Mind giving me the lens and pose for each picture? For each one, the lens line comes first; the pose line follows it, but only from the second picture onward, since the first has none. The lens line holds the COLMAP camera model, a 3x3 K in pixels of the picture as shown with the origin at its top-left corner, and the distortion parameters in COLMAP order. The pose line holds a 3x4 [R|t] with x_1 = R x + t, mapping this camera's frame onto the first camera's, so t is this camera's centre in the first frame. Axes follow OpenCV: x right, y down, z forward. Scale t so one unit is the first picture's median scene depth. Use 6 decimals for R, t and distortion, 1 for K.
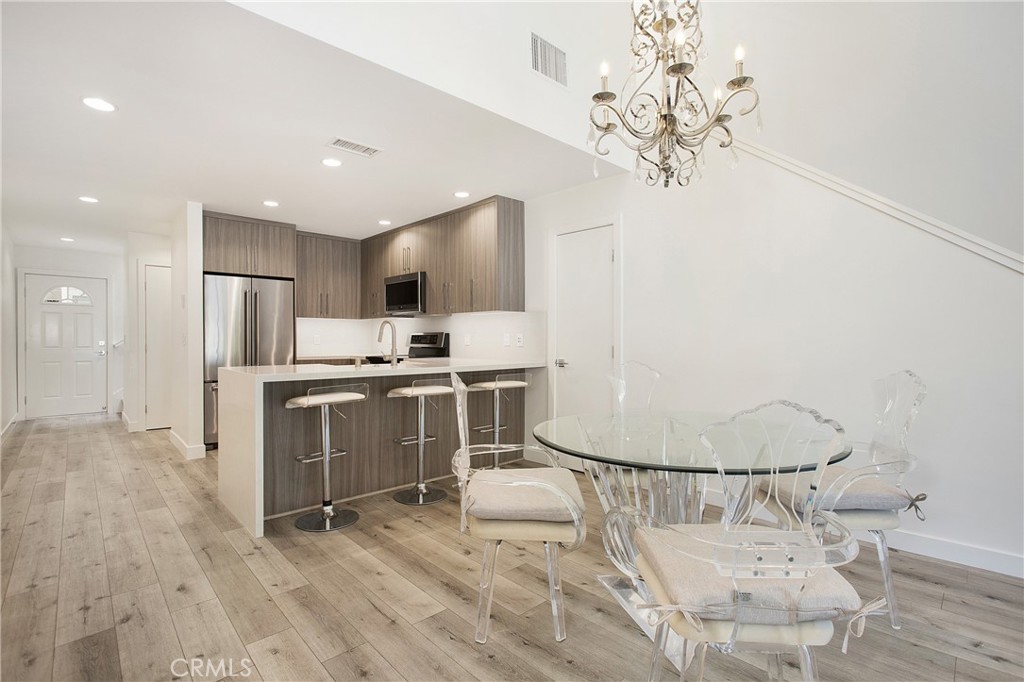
lens RADIAL K [[501.5, 0, 513.2], [0, 501.5, 357.6], [0, 0, 1]] dist [-0.004744, 0.001799]
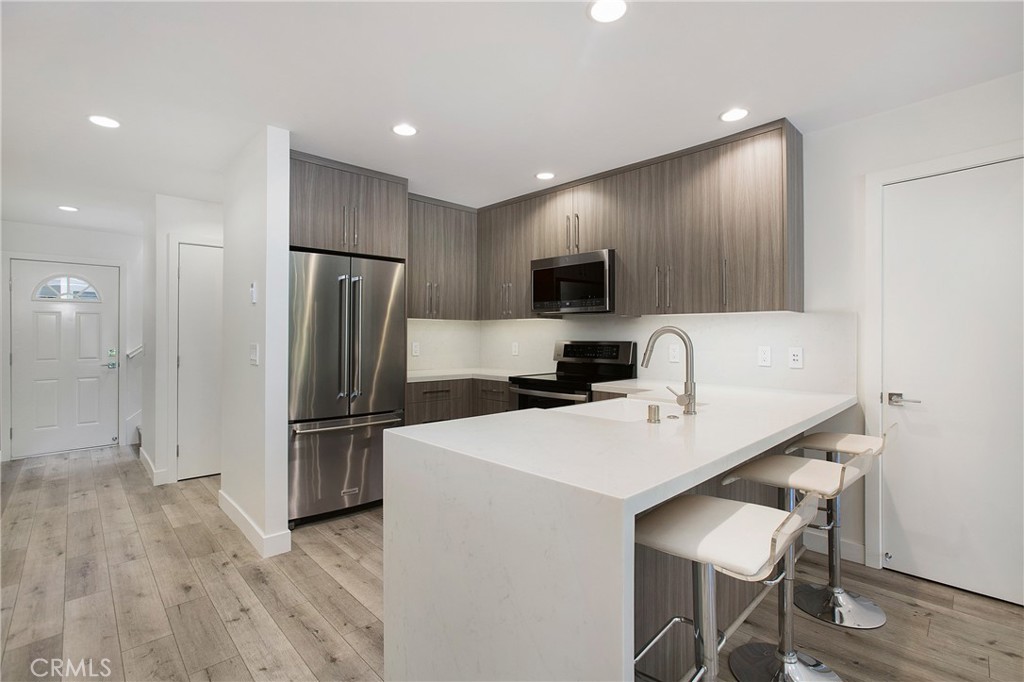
lens RADIAL K [[479.1, 0, 499.0], [0, 479.1, 350.0], [0, 0, 1]] dist [-0.042699, 0.008788]
pose [[0.999805, -0.000756, 0.019713, -0.323348], [0.000900, 0.999973, -0.007267, -0.034225], [-0.019707, 0.007284, 0.999779, 0.365393]]
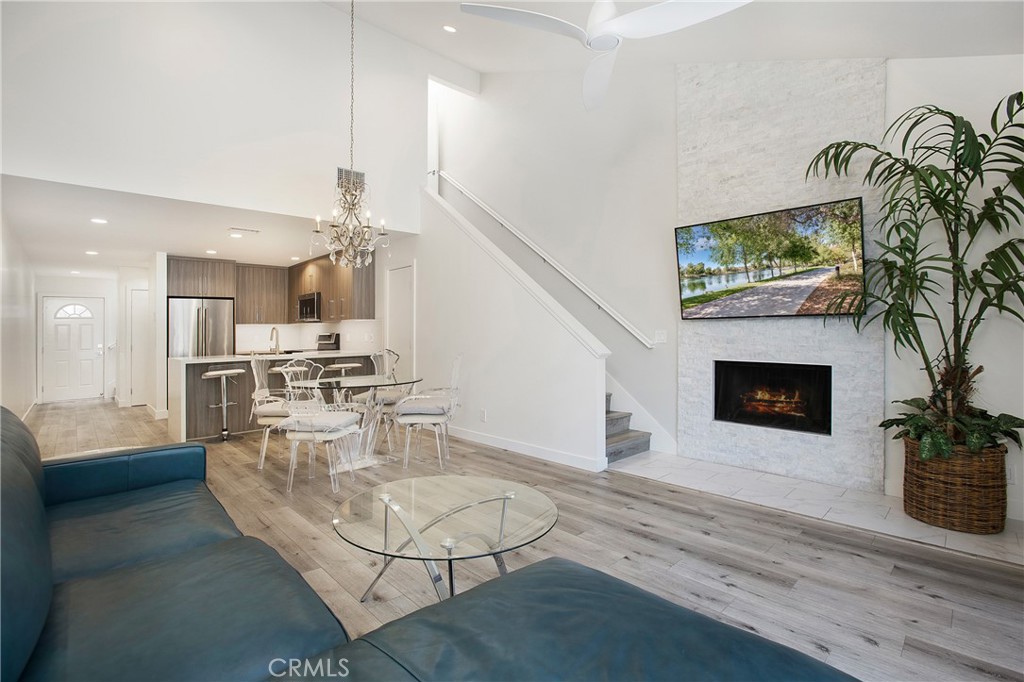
lens RADIAL K [[479.1, 0, 513.0], [0, 479.1, 338.8], [0, 0, 1]] dist [-0.042699, 0.008788]
pose [[0.999031, -0.021293, 0.038524, 0.316182], [0.022513, 0.999250, -0.031498, 0.020803], [-0.037825, 0.032335, 0.998761, -0.387055]]
